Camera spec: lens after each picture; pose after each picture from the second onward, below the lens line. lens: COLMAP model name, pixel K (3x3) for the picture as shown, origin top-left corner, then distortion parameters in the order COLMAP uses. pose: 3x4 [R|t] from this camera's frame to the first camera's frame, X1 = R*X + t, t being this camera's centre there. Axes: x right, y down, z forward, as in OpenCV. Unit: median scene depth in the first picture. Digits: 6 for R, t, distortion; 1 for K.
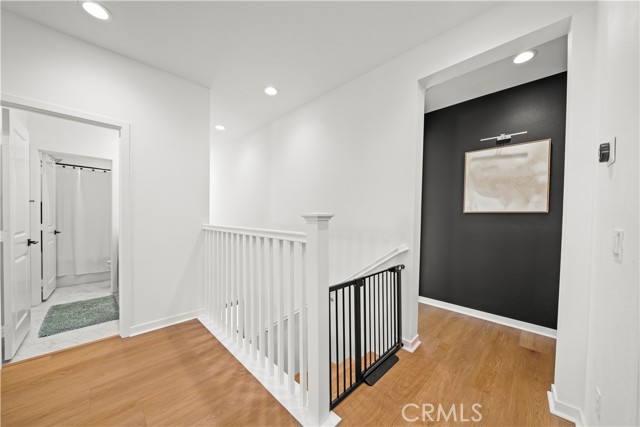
lens RADIAL K [[221.6, 0, 318.3], [0, 221.6, 223.0], [0, 0, 1]] dist [-0.011765, -0.000059]
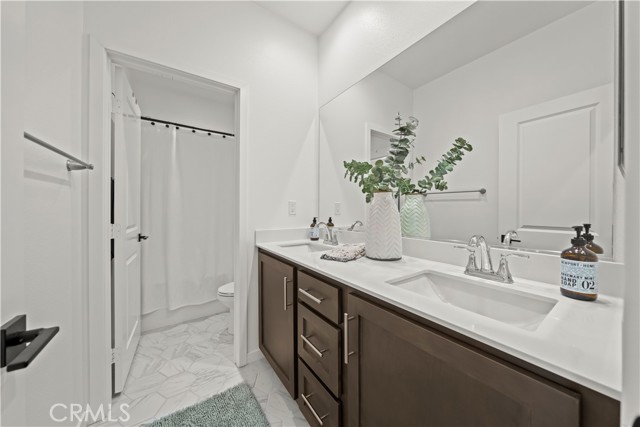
lens RADIAL K [[217.9, 0, 319.9], [0, 217.9, 211.1], [0, 0, 1]] dist [-0.005317, 0.000015]
pose [[0.981451, -0.016701, -0.190987, -0.764070], [0.012598, 0.999664, -0.022674, -0.006896], [0.191301, 0.019847, 0.981331, 0.639598]]
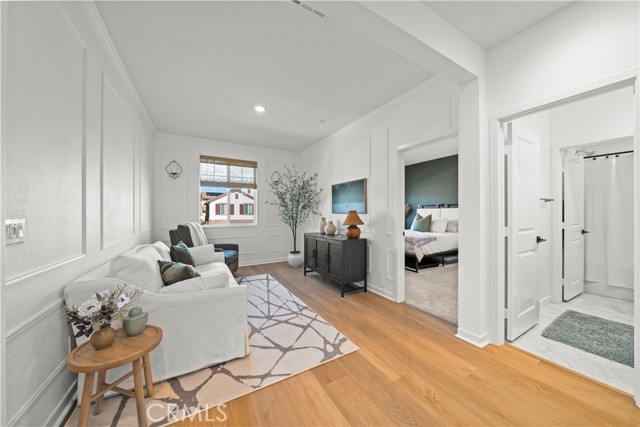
lens RADIAL K [[217.9, 0, 319.9], [0, 217.9, 211.1], [0, 0, 1]] dist [-0.005317, 0.000015]
pose [[-0.257167, -0.019300, -0.966174, -0.032966], [-0.026139, 0.999574, -0.013009, -0.004853], [0.966014, 0.021909, -0.257561, 0.179817]]
